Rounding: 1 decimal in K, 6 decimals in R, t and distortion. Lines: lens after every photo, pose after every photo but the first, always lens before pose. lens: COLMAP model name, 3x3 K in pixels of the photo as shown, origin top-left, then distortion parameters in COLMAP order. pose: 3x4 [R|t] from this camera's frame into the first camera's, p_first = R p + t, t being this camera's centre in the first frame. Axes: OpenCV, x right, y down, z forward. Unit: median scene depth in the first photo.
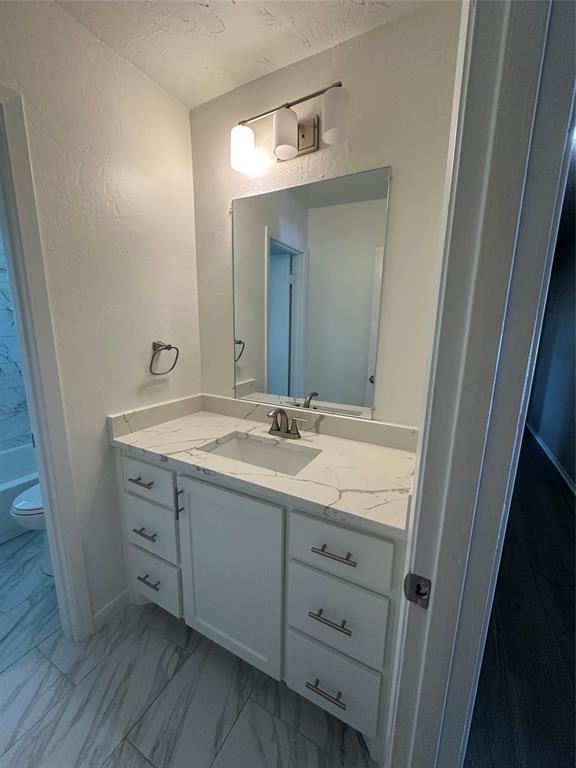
lens RADIAL K [[306.3, 0, 291.3], [0, 306.3, 382.8], [0, 0, 1]] dist [-0.001343, 0.000572]
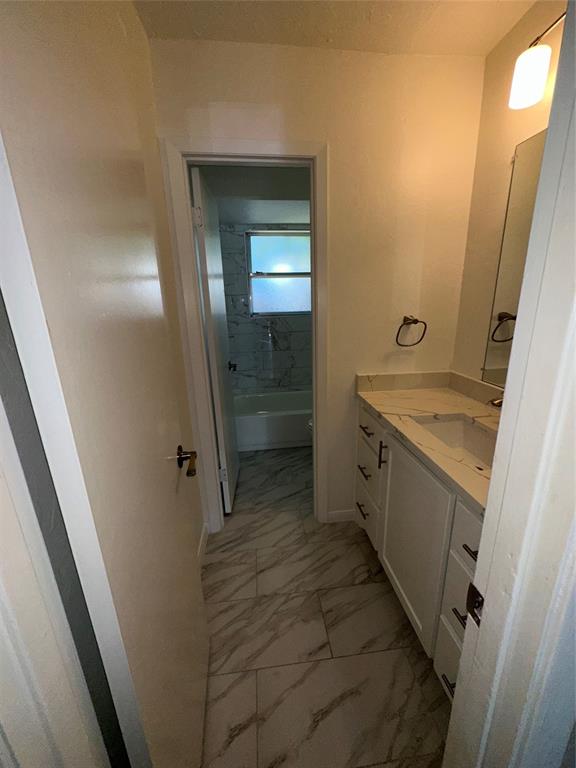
lens RADIAL K [[306.3, 0, 289.8], [0, 306.3, 383.3], [0, 0, 1]] dist [-0.001343, 0.000572]
pose [[0.571861, 0.186650, -0.798835, 0.288882], [-0.120493, 0.982322, 0.143265, -0.003865], [0.811453, 0.014326, 0.584242, 0.019534]]
